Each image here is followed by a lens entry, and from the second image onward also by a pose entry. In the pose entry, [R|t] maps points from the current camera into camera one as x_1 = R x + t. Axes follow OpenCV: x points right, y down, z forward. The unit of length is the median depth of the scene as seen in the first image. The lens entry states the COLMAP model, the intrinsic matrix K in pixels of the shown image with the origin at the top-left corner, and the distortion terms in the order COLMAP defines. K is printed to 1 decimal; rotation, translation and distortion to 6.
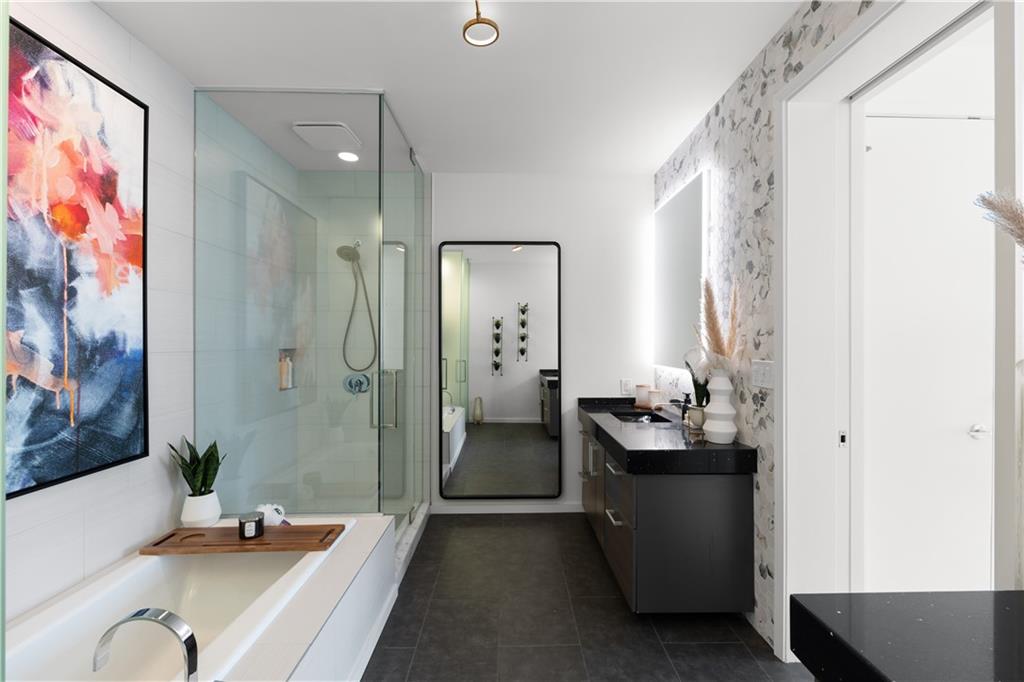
lens RADIAL K [[445.2, 0, 514.2], [0, 445.2, 342.8], [0, 0, 1]] dist [-0.004702, -0.000324]
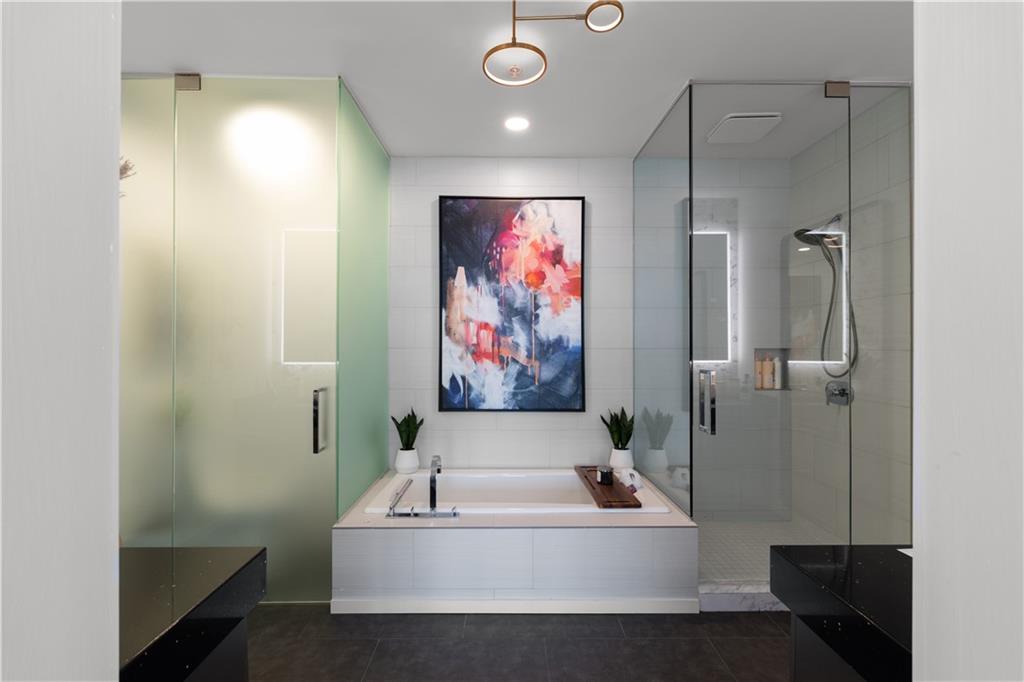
lens RADIAL K [[445.2, 0, 516.0], [0, 445.2, 342.9], [0, 0, 1]] dist [-0.004702, -0.000324]
pose [[0.005804, -0.007927, -0.999952, 0.929535], [-0.000922, 0.999968, -0.007933, 0.018746], [0.999983, 0.000968, 0.005796, 0.857478]]
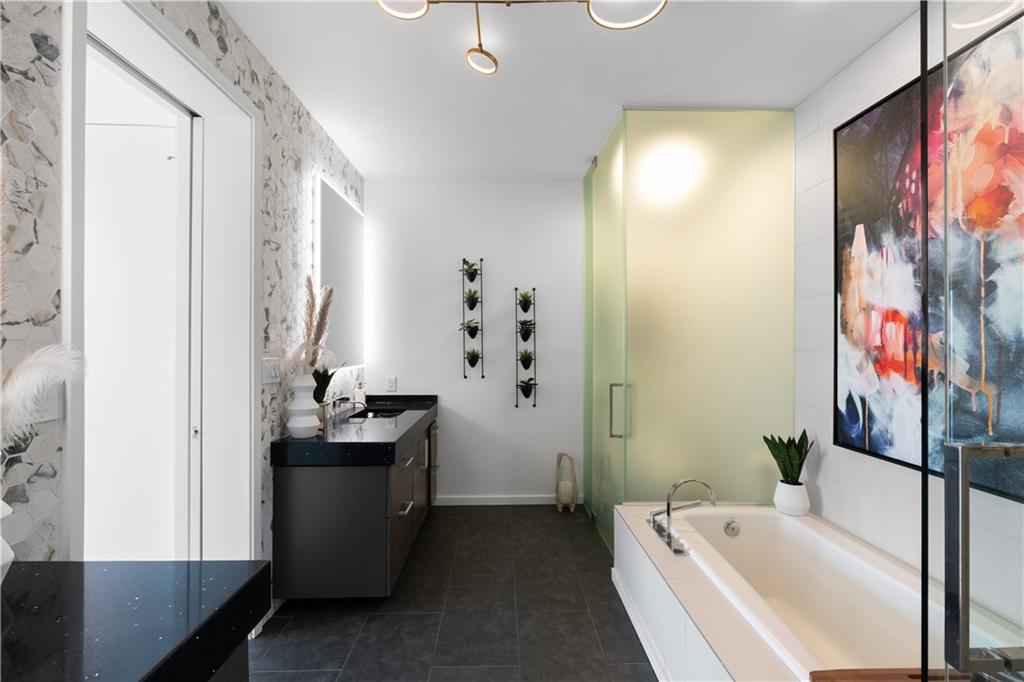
lens RADIAL K [[445.2, 0, 514.4], [0, 445.2, 341.3], [0, 0, 1]] dist [-0.004702, -0.000324]
pose [[-0.999888, -0.003429, -0.014545, -0.005805], [-0.003372, 0.999987, -0.003926, 0.003647], [0.014558, -0.003877, -0.999887, 1.811402]]
